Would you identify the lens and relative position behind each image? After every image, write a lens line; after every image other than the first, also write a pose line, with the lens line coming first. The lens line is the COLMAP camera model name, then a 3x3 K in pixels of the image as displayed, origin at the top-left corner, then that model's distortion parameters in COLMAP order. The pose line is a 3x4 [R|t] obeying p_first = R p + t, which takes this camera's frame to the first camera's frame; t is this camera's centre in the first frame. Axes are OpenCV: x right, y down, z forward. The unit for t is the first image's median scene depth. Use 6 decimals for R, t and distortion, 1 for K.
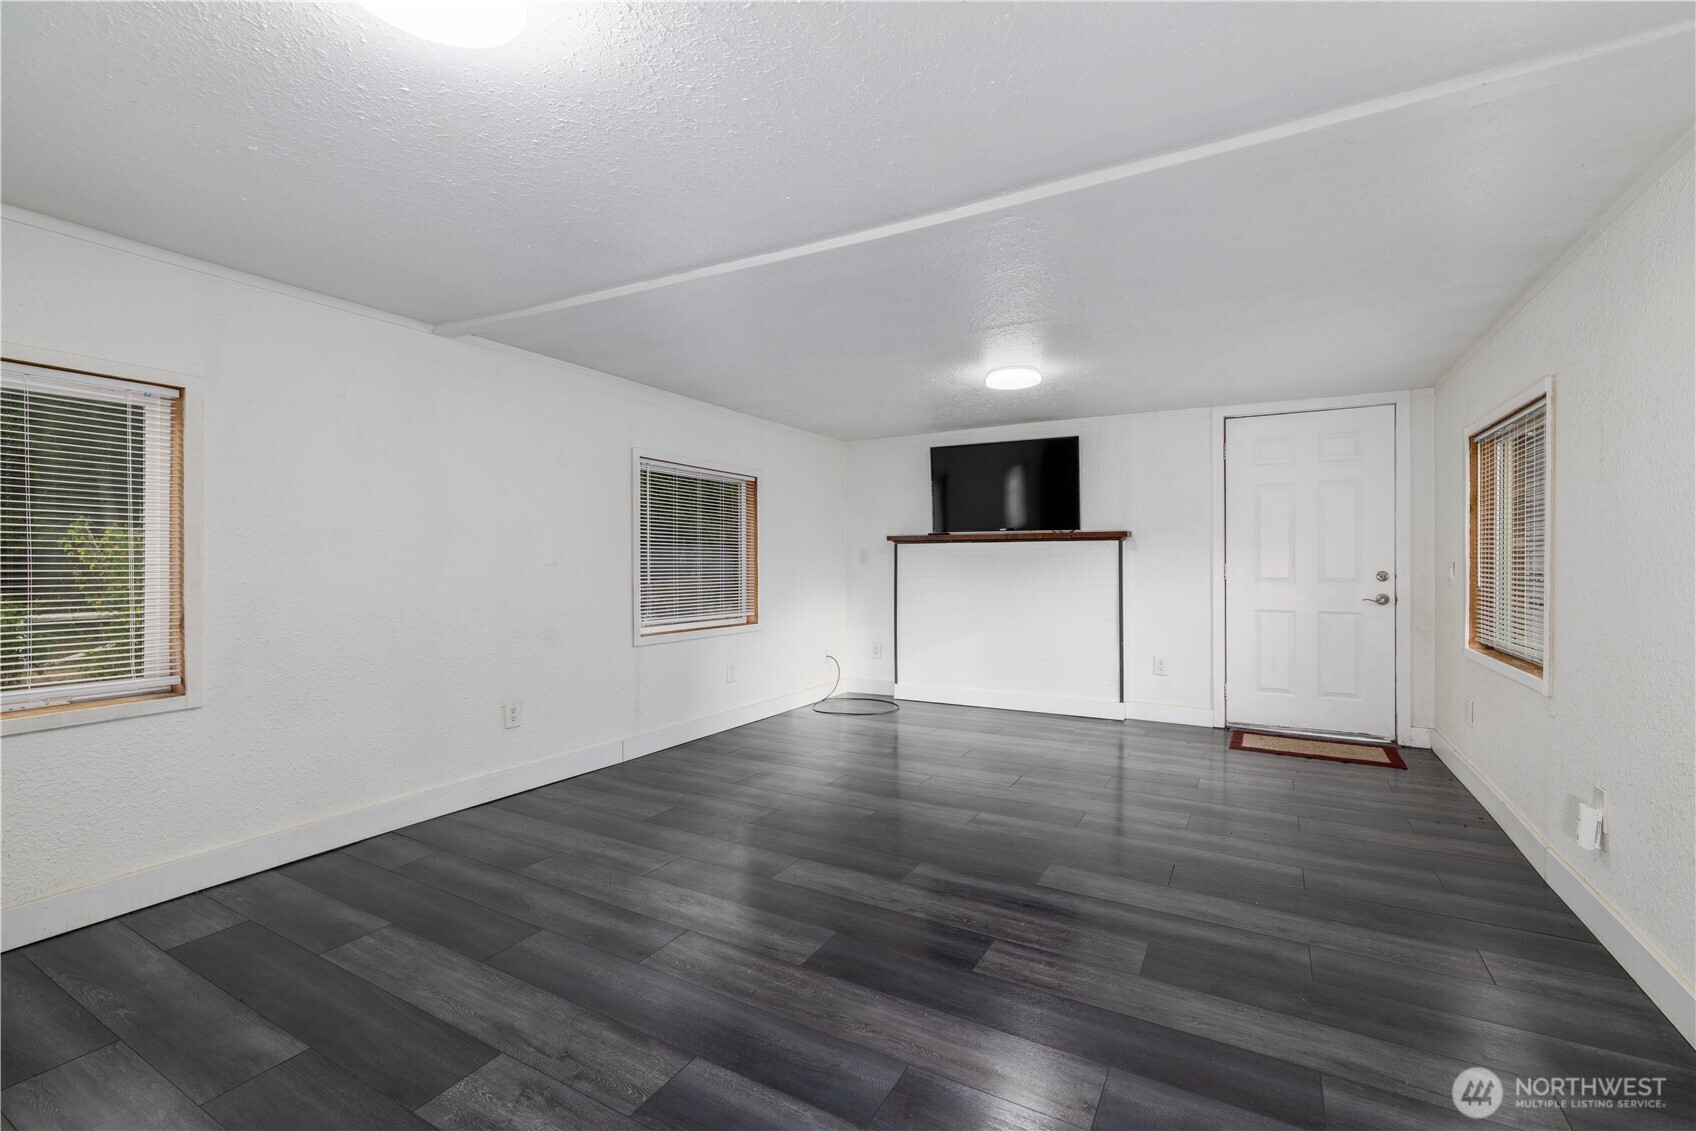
lens RADIAL K [[741.2, 0, 847.2], [0, 741.2, 561.6], [0, 0, 1]] dist [0.000936, -0.000040]
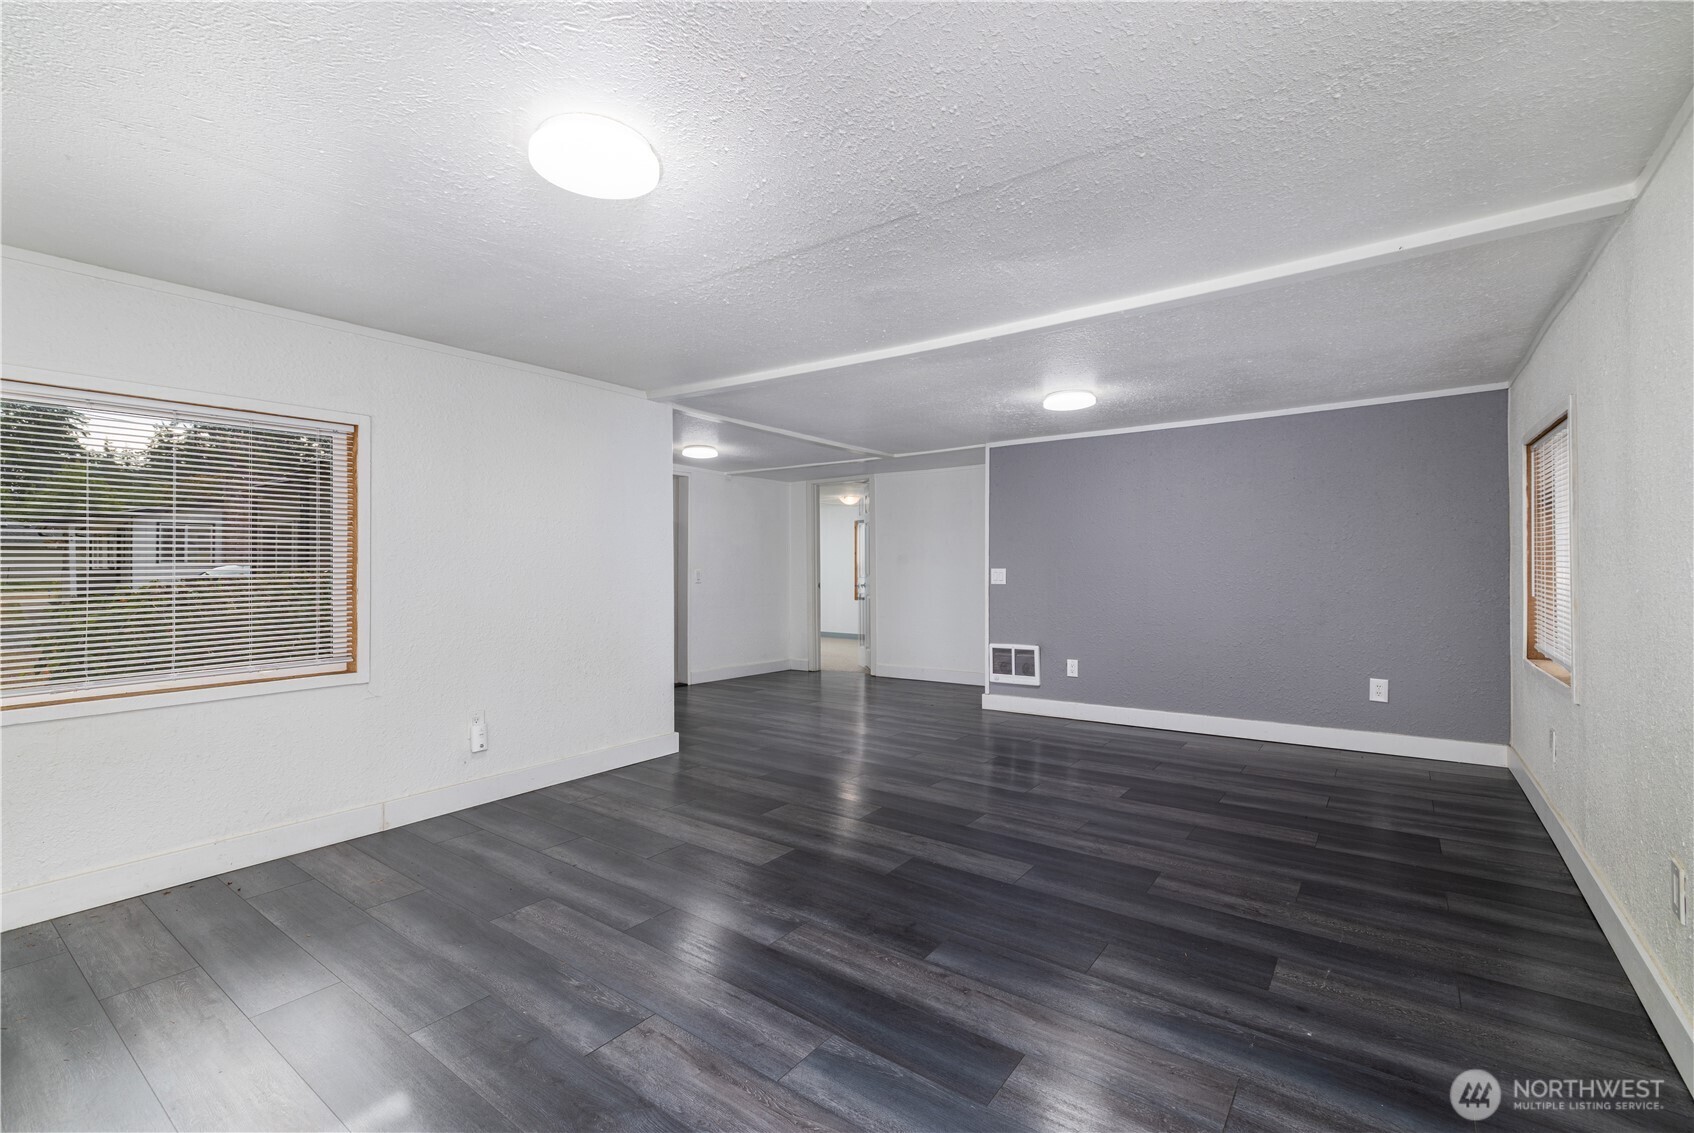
lens RADIAL K [[740.3, 0, 851.9], [0, 740.3, 560.0], [0, 0, 1]] dist [0.000936, -0.000040]
pose [[-0.993990, 0.003980, 0.109403, 0.041897], [0.004473, 0.999981, 0.004265, -0.019376], [-0.109384, 0.004729, -0.993988, 2.248794]]
